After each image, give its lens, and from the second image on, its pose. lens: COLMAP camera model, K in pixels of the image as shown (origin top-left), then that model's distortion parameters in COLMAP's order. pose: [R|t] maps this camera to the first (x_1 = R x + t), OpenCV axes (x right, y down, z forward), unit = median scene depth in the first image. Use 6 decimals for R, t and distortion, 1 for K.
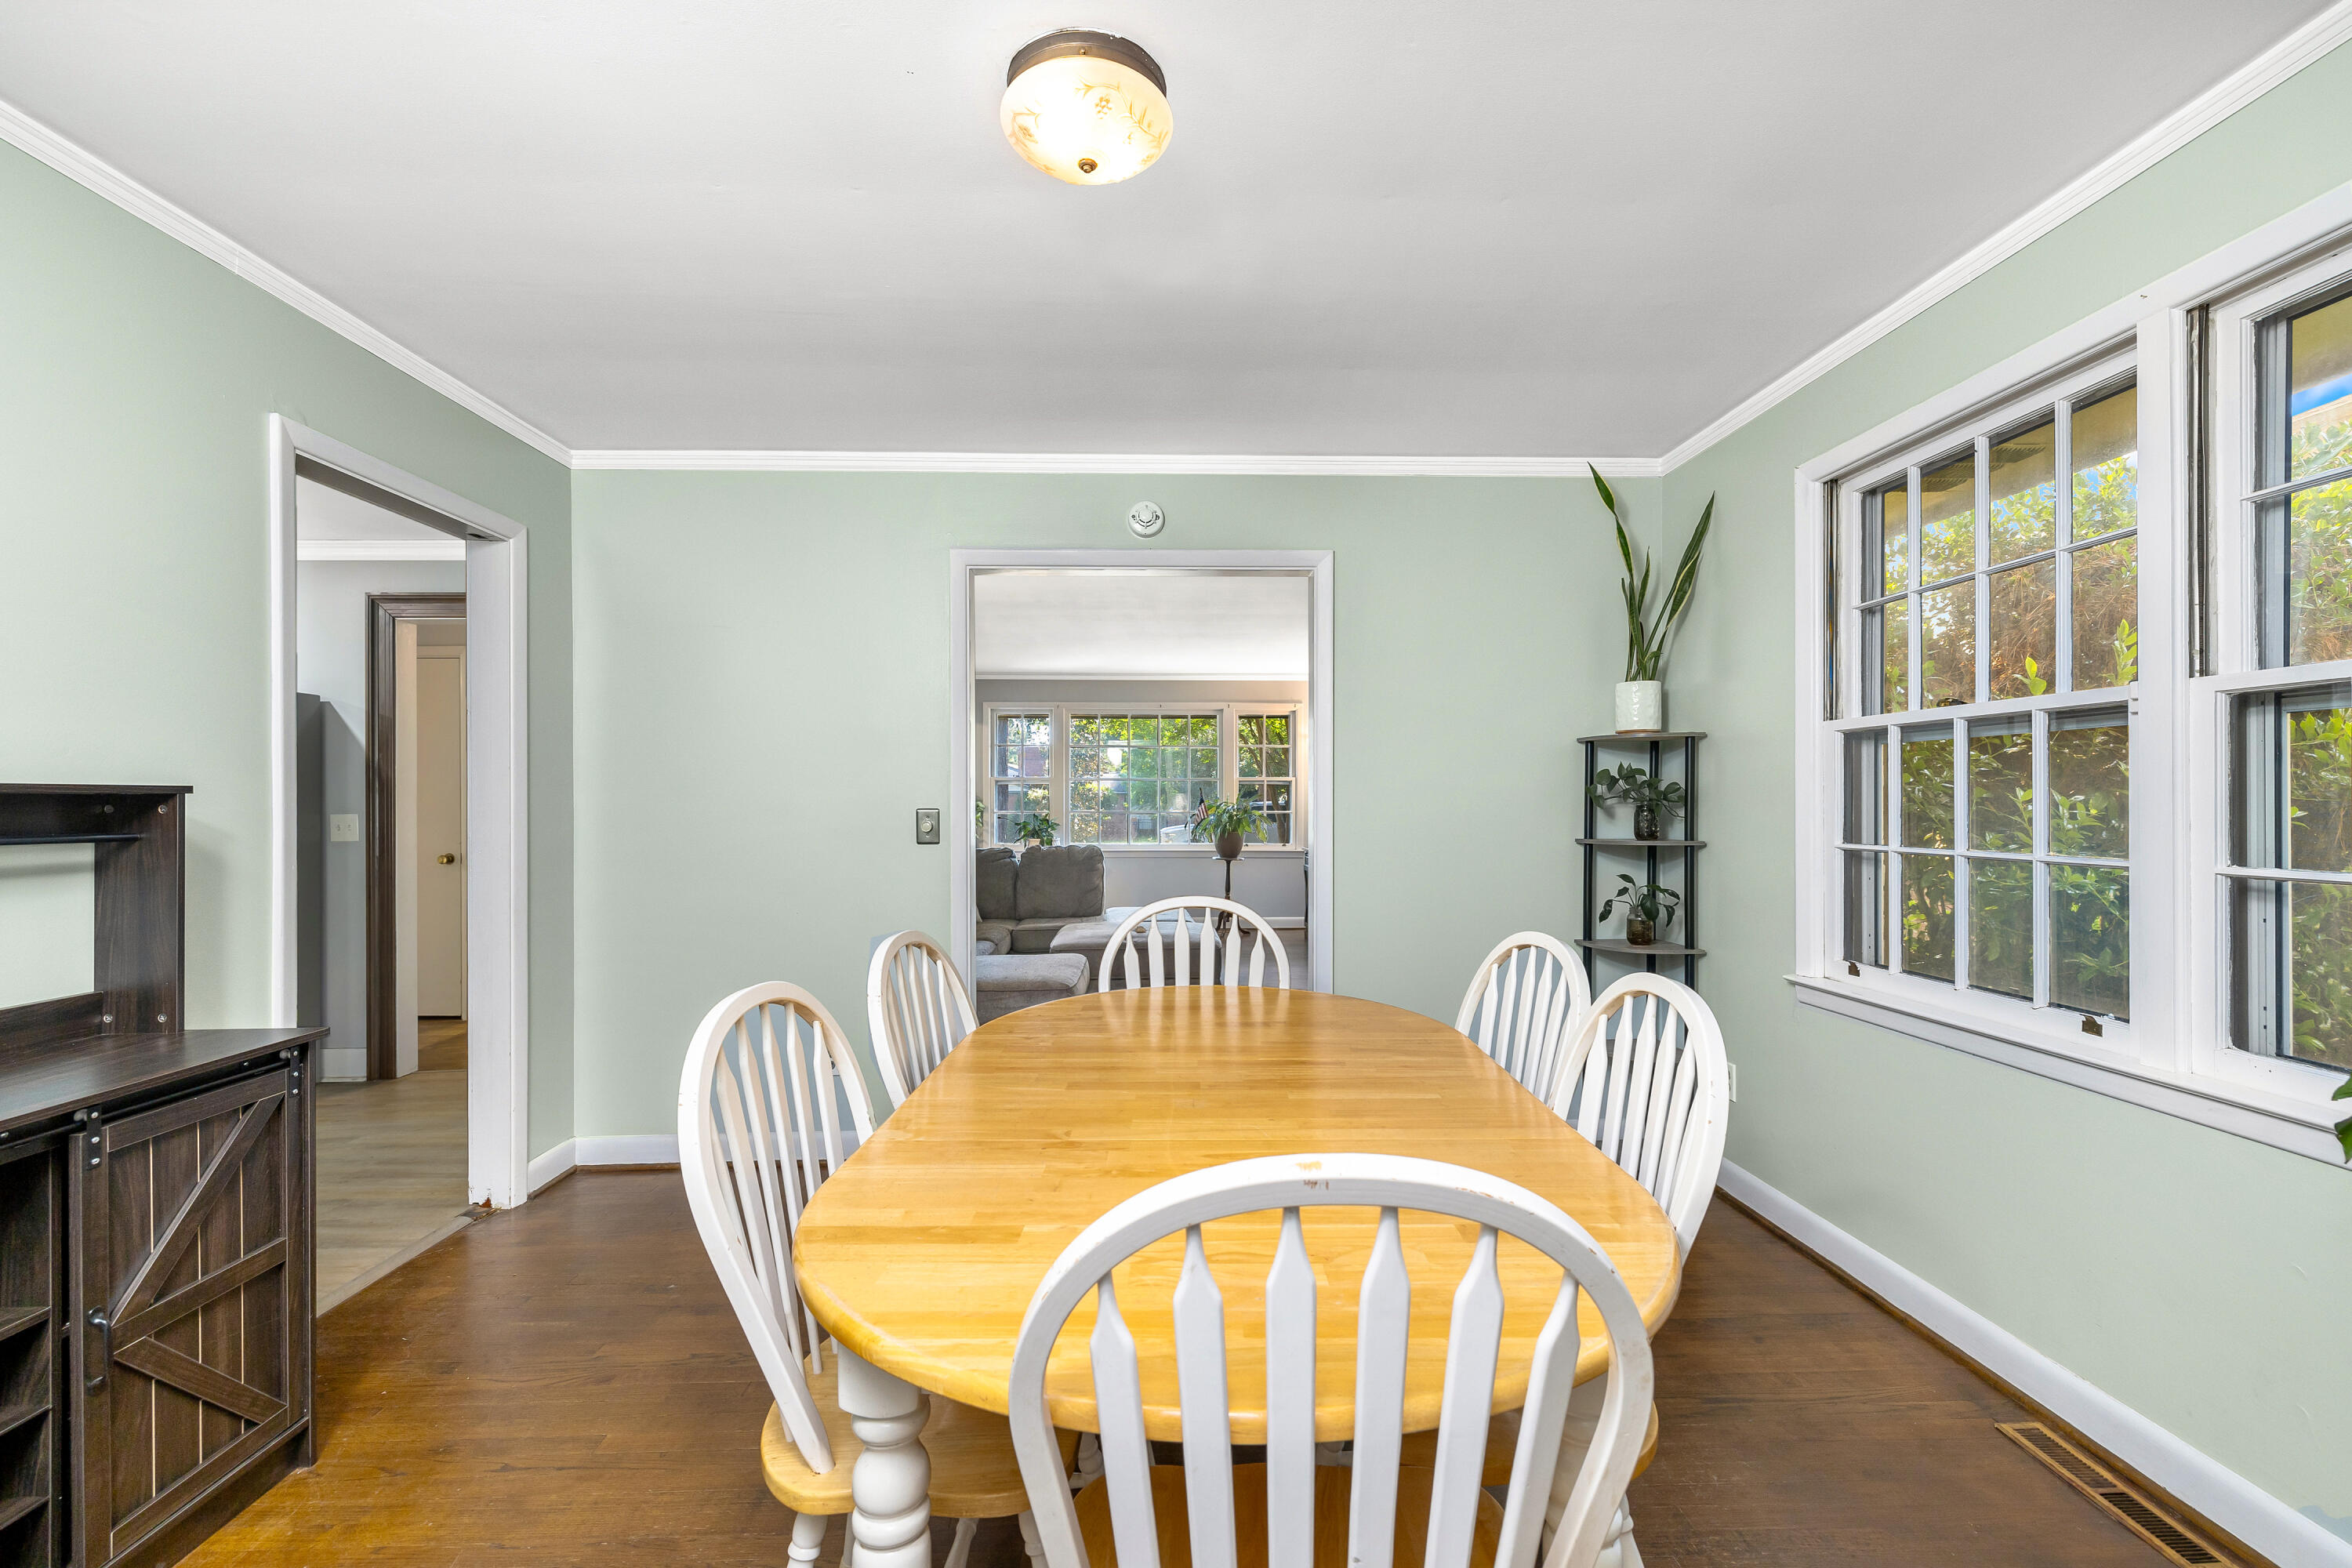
lens RADIAL K [[1018.2, 0, 1184.9], [0, 1018.2, 791.5], [0, 0, 1]] dist [0.000745, -0.000125]
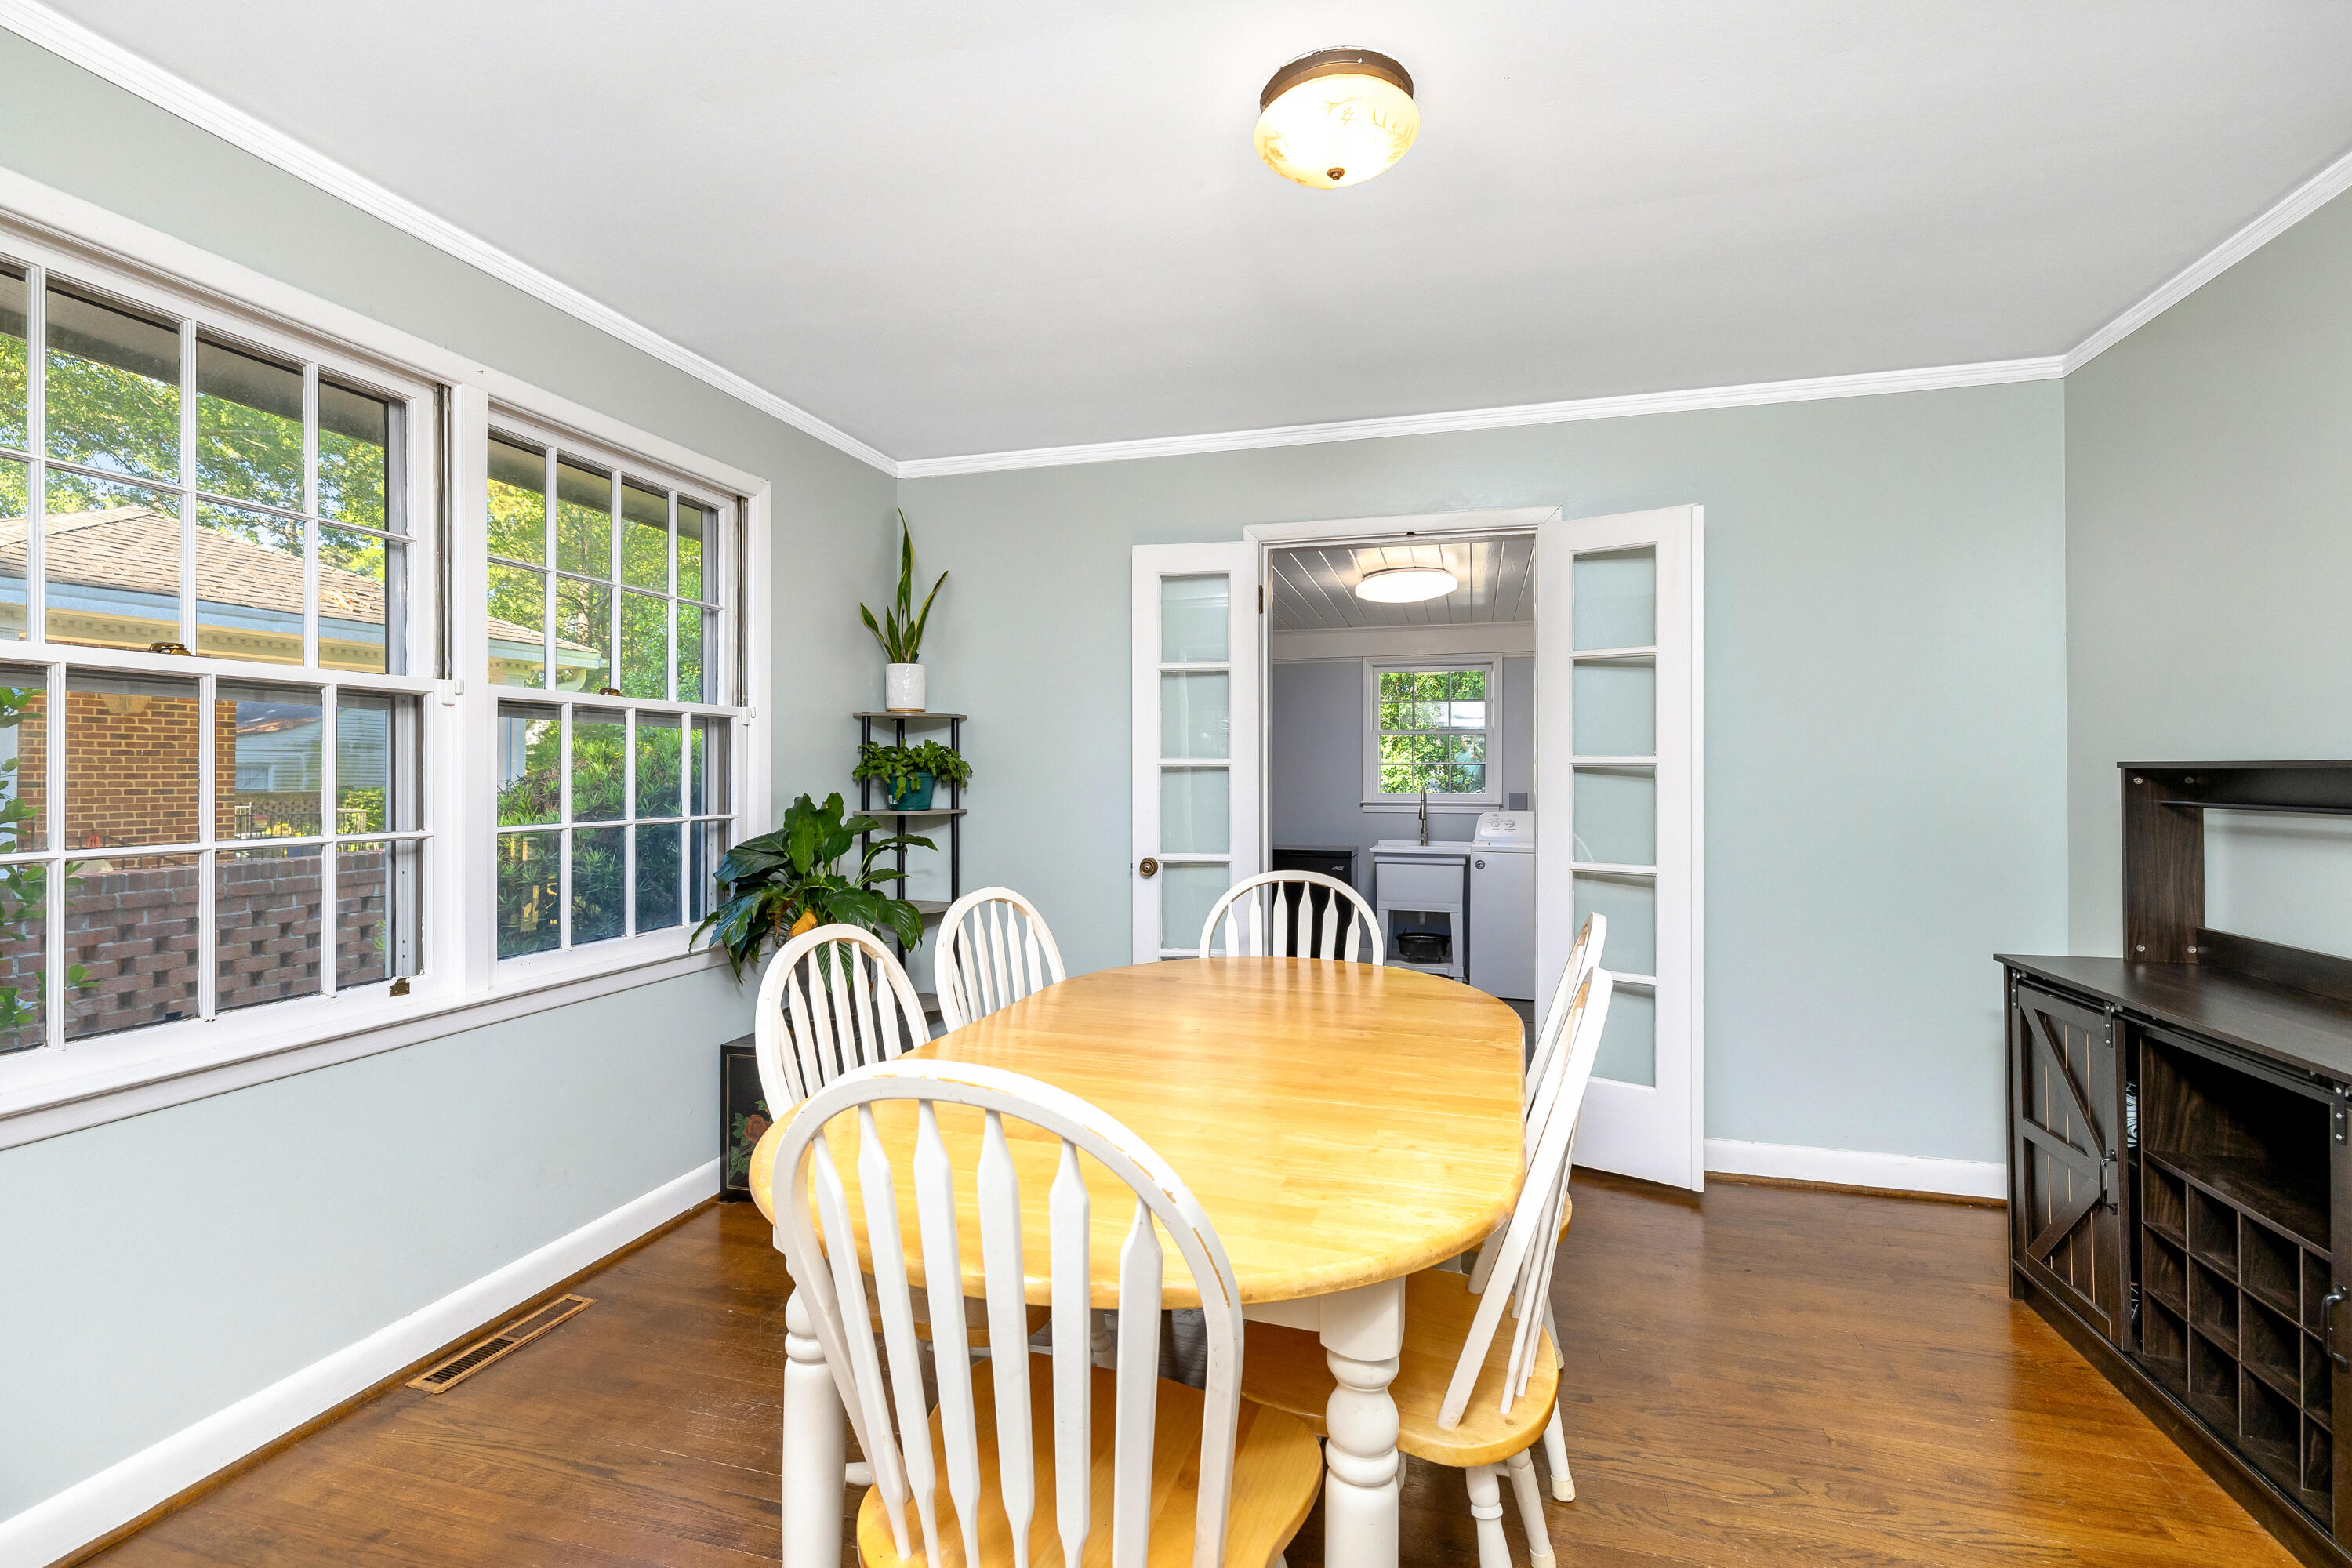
lens RADIAL K [[1018.2, 0, 1184.9], [0, 1018.2, 791.5], [0, 0, 1]] dist [0.000745, -0.000125]
pose [[-0.949748, -0.006296, 0.312953, -0.235445], [-0.004389, 0.999967, 0.006799, 0.010446], [-0.312986, 0.005084, -0.949744, 1.784018]]
